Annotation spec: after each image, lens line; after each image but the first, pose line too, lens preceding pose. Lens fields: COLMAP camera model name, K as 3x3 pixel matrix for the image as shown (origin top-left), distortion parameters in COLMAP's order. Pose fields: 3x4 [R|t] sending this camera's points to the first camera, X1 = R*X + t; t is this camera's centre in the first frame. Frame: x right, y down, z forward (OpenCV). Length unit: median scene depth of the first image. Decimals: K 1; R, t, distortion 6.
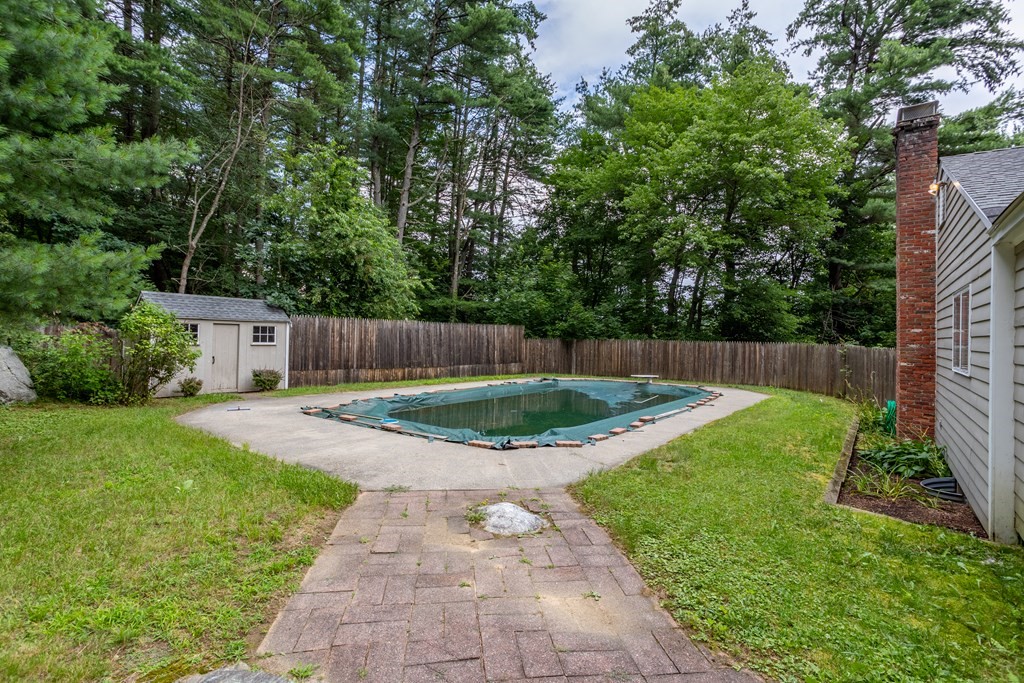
lens RADIAL K [[492.0, 0, 510.5], [0, 492.0, 336.3], [0, 0, 1]] dist [-0.013431, -0.000254]
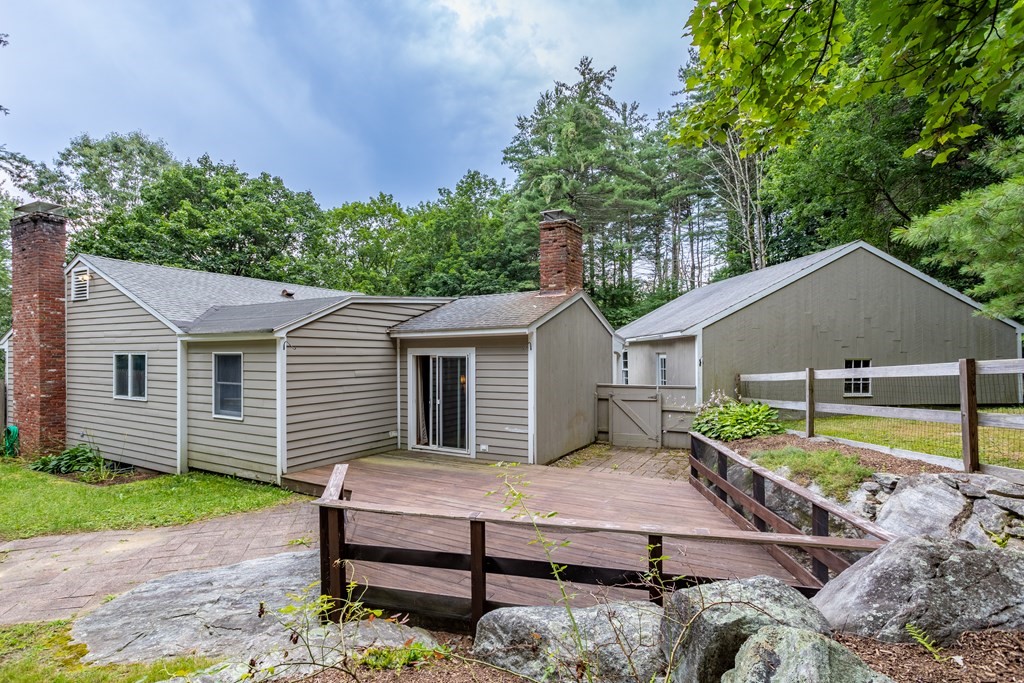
lens RADIAL K [[506.6, 0, 511.3], [0, 506.6, 345.3], [0, 0, 1]] dist [-0.038899, 0.021190]
pose [[-0.145189, -0.000740, 0.989404, -0.747731], [0.000074, 1.000000, 0.000759, -0.084075], [-0.989404, 0.000183, -0.145189, -0.071818]]
